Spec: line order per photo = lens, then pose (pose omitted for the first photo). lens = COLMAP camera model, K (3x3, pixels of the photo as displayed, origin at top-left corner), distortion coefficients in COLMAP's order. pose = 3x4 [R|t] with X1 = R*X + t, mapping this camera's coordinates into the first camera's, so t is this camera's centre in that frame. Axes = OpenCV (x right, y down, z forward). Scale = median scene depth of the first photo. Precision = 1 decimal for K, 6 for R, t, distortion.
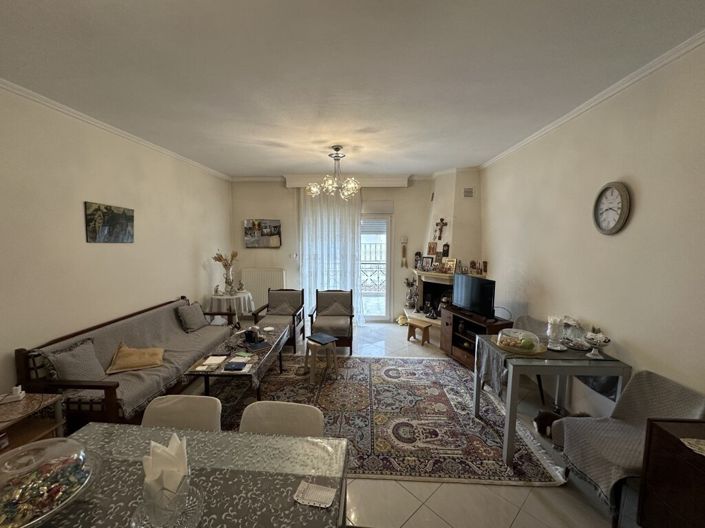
lens RADIAL K [[281.8, 0, 351.6], [0, 281.8, 261.8], [0, 0, 1]] dist [0.001776, 0.000168]
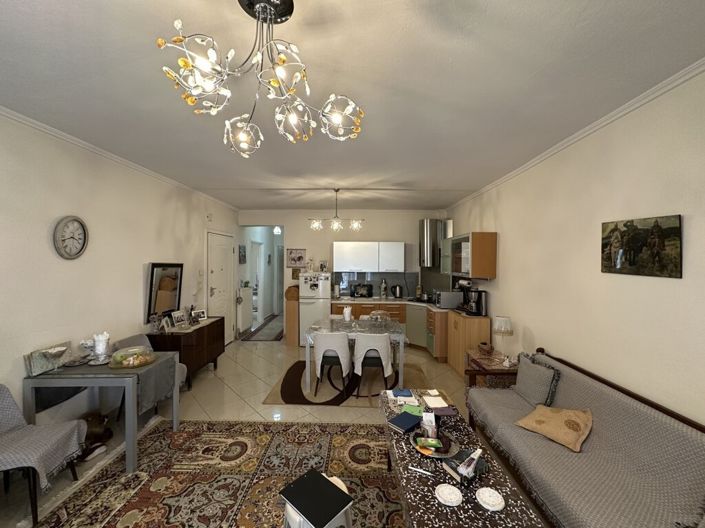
lens RADIAL K [[281.8, 0, 351.5], [0, 281.8, 261.3], [0, 0, 1]] dist [0.001776, 0.000168]
pose [[-0.999565, -0.007468, -0.028548, -0.181338], [-0.010058, 0.995738, 0.091672, -0.164811], [0.027741, 0.091920, -0.995380, 1.754625]]
